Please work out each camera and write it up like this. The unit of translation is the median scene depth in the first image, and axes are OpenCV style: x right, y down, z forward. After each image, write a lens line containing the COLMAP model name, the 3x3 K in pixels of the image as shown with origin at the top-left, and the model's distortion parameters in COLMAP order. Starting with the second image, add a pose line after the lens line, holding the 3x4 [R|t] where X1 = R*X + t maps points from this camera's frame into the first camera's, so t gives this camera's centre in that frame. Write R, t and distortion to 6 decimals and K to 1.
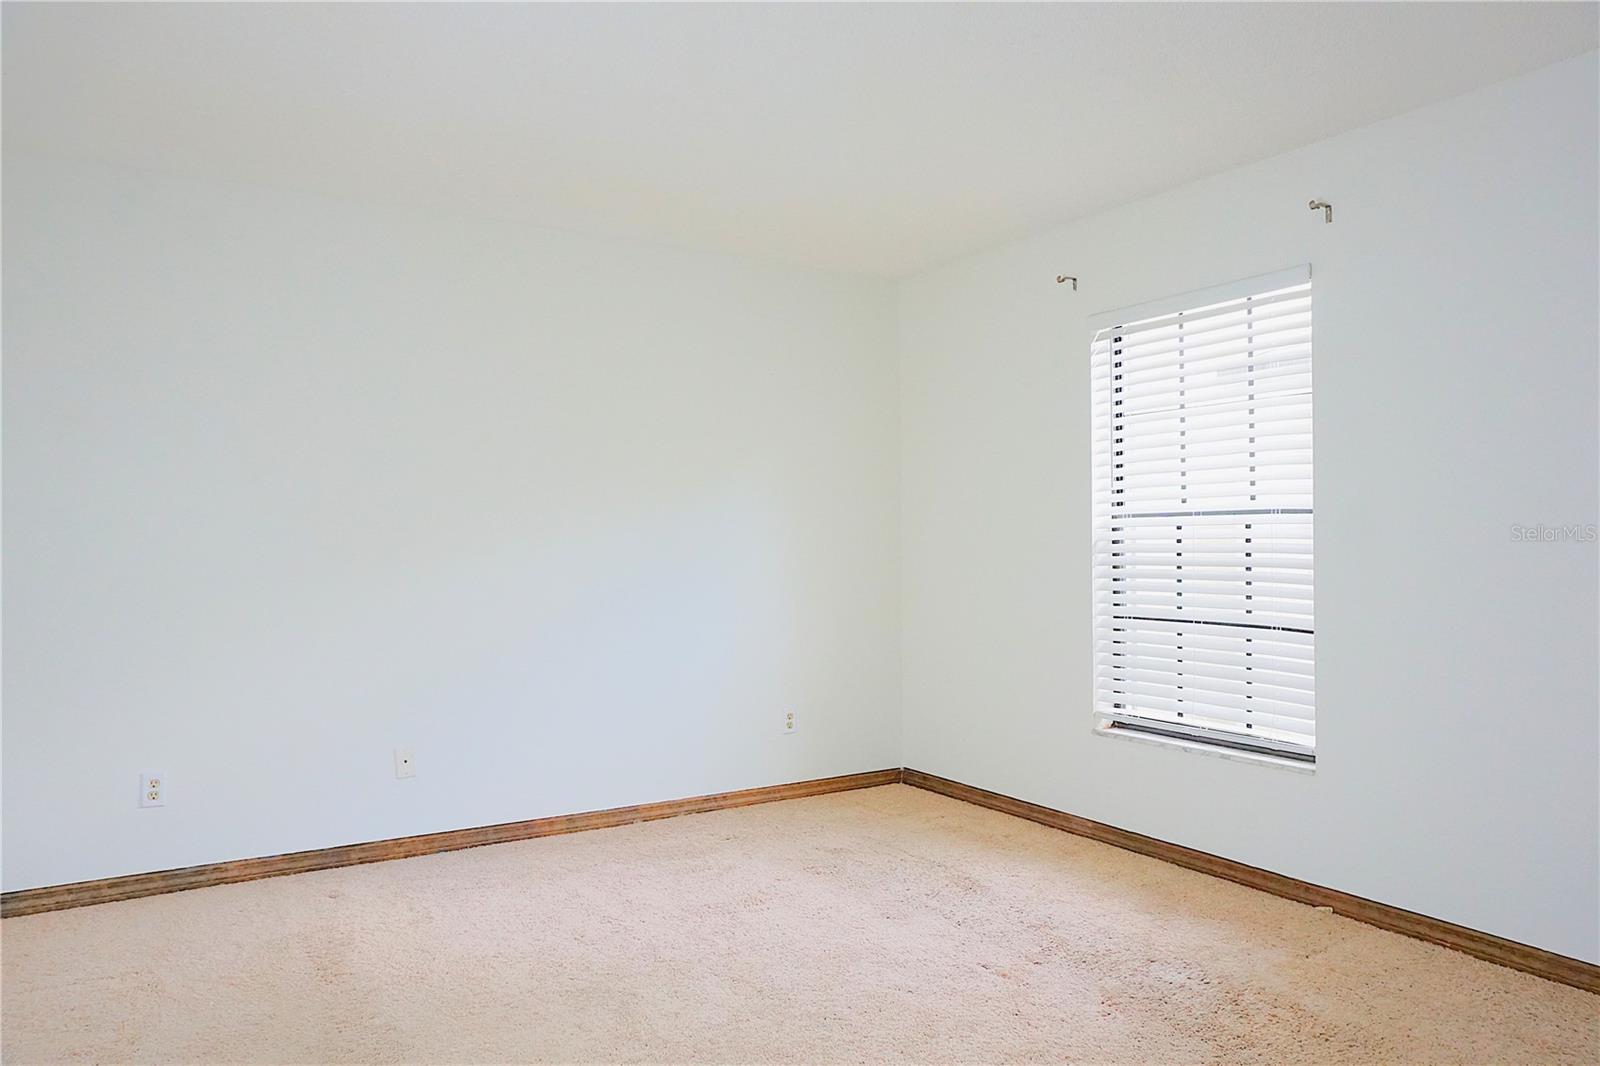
lens RADIAL K [[1068.4, 0, 805.5], [0, 1068.4, 529.9], [0, 0, 1]] dist [-0.064387, 0.039953]
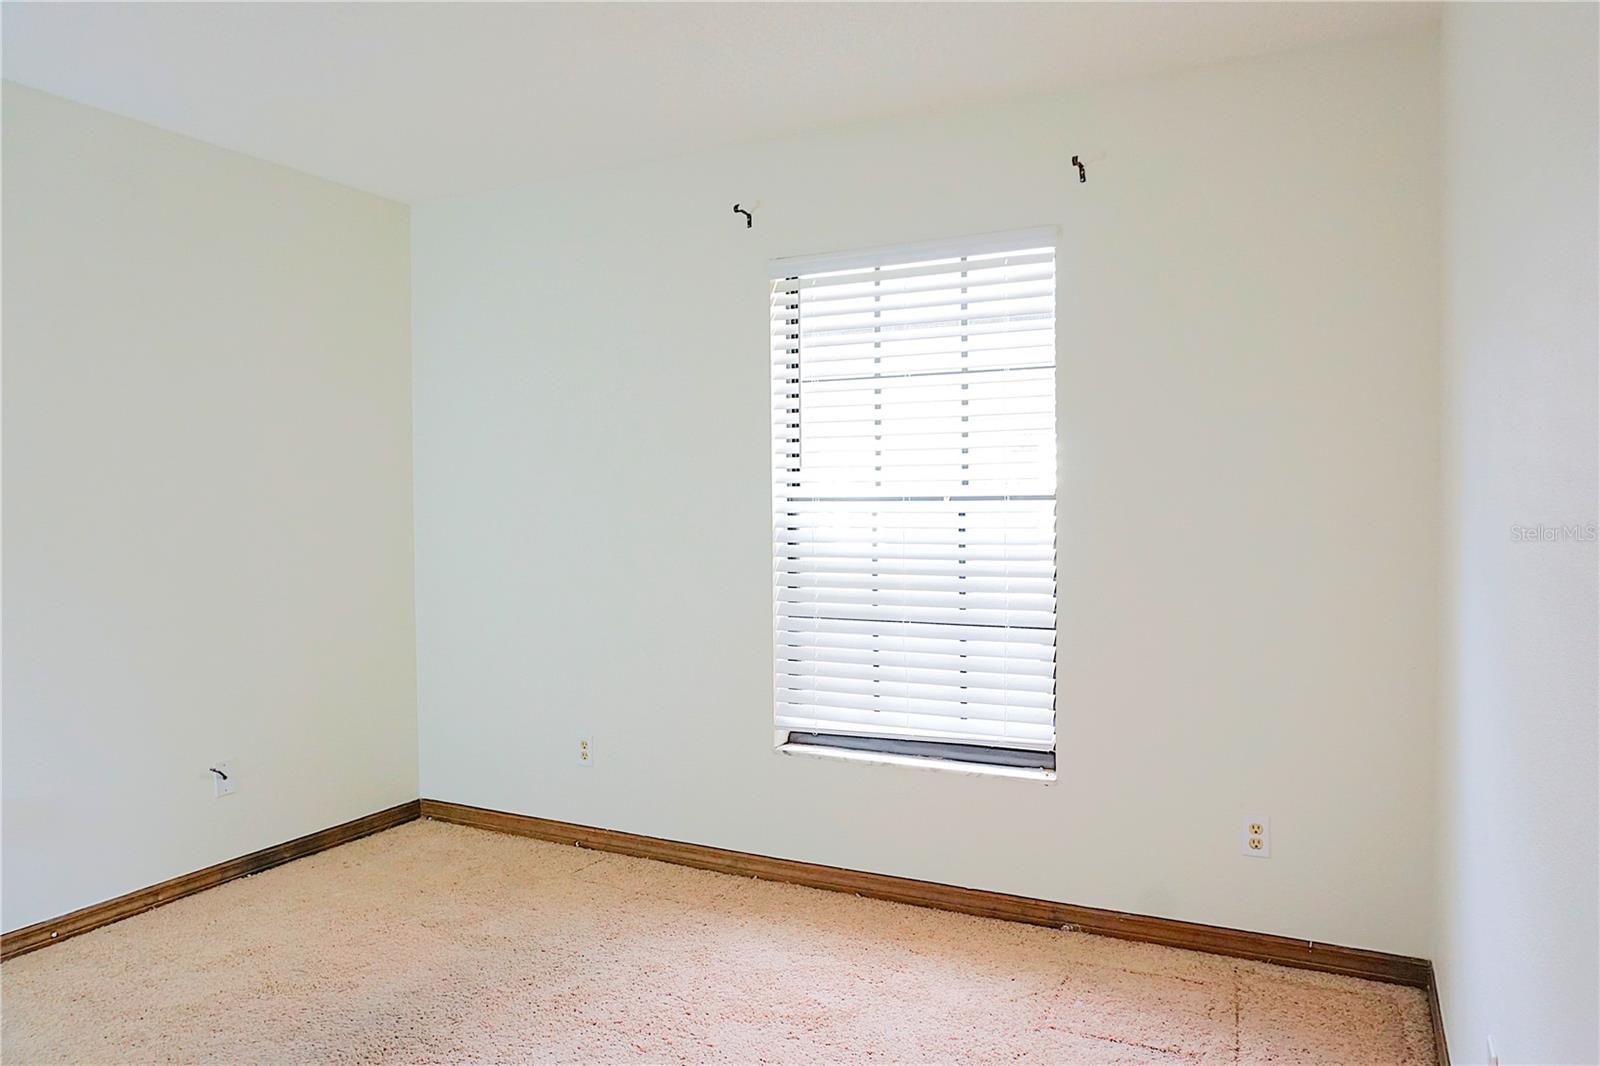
lens RADIAL K [[1068.4, 0, 750.8], [0, 1068.4, 558.9], [0, 0, 1]] dist [-0.064387, 0.039953]
pose [[0.863340, -0.002802, 0.504616, -0.176651], [-0.017721, 0.999199, 0.035868, 0.005091], [-0.504312, -0.039908, 0.862599, 0.283169]]
